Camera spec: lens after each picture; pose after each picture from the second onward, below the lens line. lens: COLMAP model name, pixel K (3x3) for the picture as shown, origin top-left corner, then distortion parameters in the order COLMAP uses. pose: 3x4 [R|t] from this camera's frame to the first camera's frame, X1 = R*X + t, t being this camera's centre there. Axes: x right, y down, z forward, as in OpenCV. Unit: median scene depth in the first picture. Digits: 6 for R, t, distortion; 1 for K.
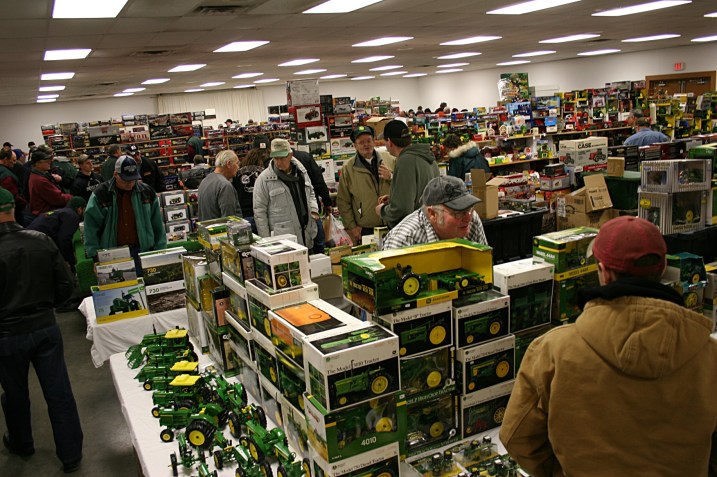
lens RADIAL K [[670.0, 0, 358.5], [0, 670.0, 238.5], [0, 0, 1]] dist [-0.085370, 0.005822]
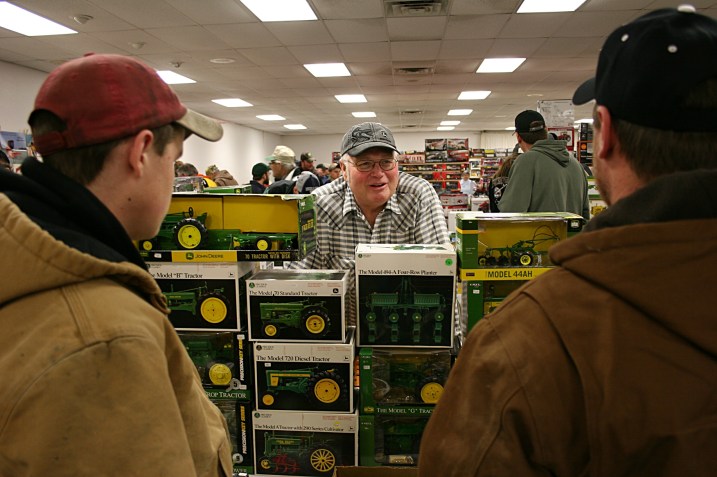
lens RADIAL K [[670.0, 0, 358.5], [0, 670.0, 238.5], [0, 0, 1]] dist [-0.085370, 0.005822]
pose [[0.826284, 0.104657, -0.553446, 0.599070], [-0.152842, 0.987380, -0.041476, 0.069621], [0.542120, 0.118860, 0.831852, 0.448146]]
